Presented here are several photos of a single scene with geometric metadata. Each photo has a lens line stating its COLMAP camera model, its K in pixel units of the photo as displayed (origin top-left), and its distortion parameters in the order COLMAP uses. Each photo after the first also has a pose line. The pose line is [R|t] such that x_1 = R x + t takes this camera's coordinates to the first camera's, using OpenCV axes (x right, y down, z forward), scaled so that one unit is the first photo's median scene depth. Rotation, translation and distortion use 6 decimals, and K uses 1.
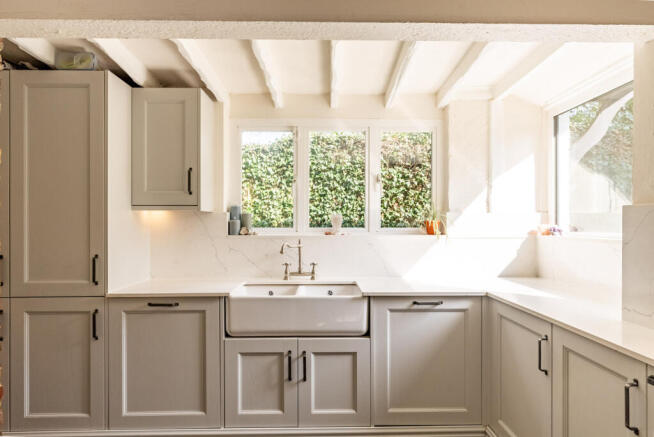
lens RADIAL K [[439.8, 0, 326.6], [0, 439.8, 221.7], [0, 0, 1]] dist [0.001982, 0.000402]
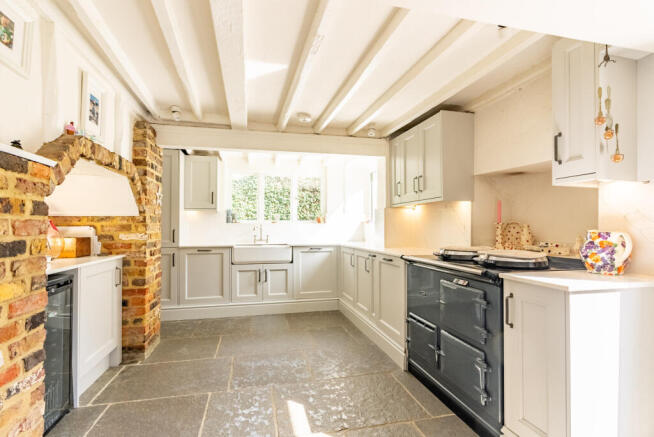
lens RADIAL K [[319.8, 0, 332.7], [0, 319.8, 219.1], [0, 0, 1]] dist [0.001790, 0.000190]
pose [[0.973804, 0.003267, 0.227365, -0.090135], [0.001600, 0.999774, -0.021218, 0.055359], [-0.227383, 0.021026, 0.973578, -0.780428]]
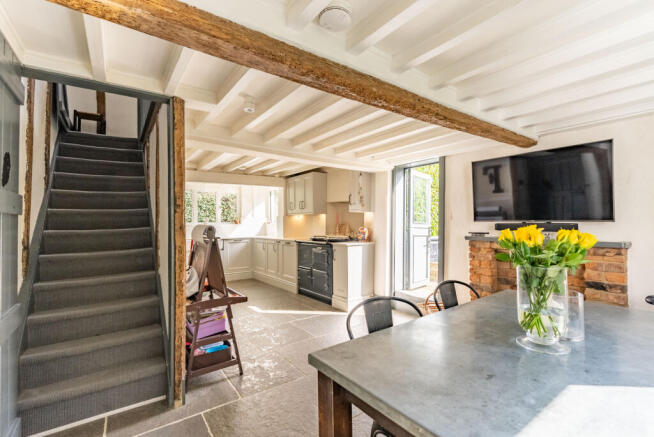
lens RADIAL K [[295.3, 0, 327.1], [0, 295.3, 218.5], [0, 0, 1]] dist [0.000207, 0.000042]
pose [[0.824546, -0.005893, 0.565764, -0.607725], [0.013975, 0.999853, -0.009953, 0.026024], [-0.565622, 0.016113, 0.824507, -1.629251]]
